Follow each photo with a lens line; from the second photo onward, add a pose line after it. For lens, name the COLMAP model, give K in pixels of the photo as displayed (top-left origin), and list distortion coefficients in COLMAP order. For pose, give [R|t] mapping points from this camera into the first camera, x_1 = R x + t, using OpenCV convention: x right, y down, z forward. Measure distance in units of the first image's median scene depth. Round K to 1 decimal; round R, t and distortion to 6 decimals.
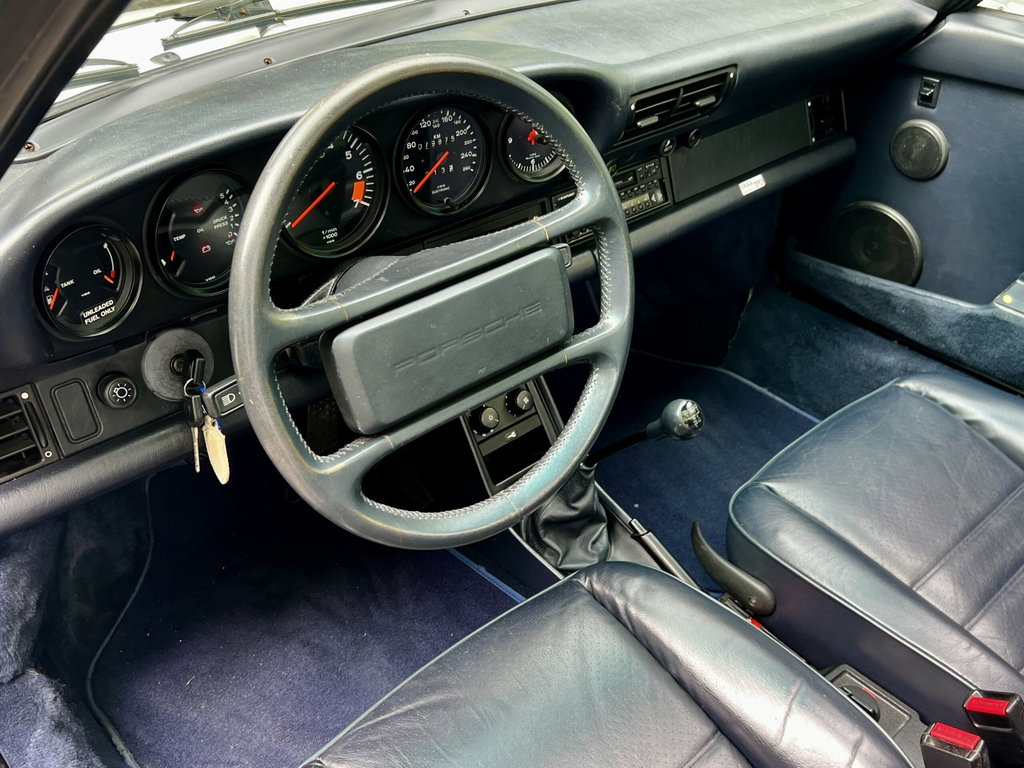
lens RADIAL K [[966.3, 0, 512.2], [0, 966.3, 384.3], [0, 0, 1]] dist [-0.009633, 0.000000]
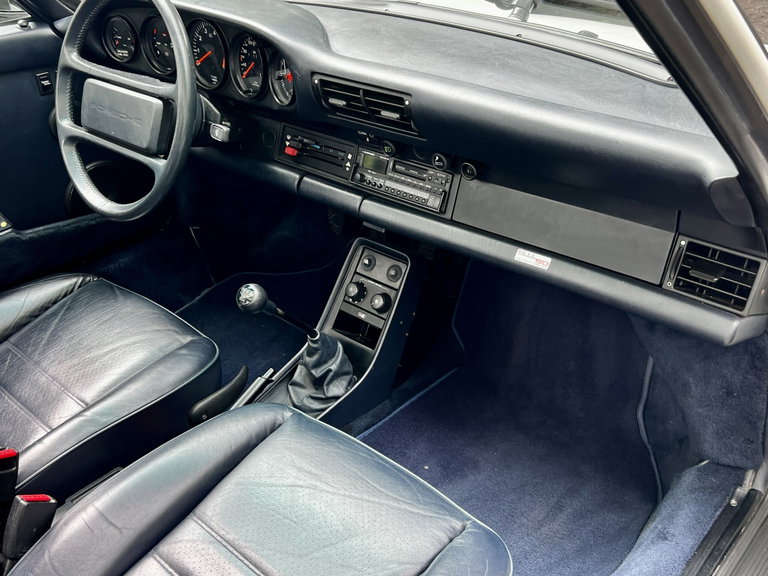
lens RADIAL K [[749.3, 0, 383.8], [0, 749.3, 286.9], [0, 0, 1]] dist [0.000915, 0.000000]
pose [[0.108358, 0.482256, -0.869303, 1.156352], [-0.553573, 0.755601, 0.350176, -0.469673], [0.825721, 0.443278, 0.348840, 0.789284]]
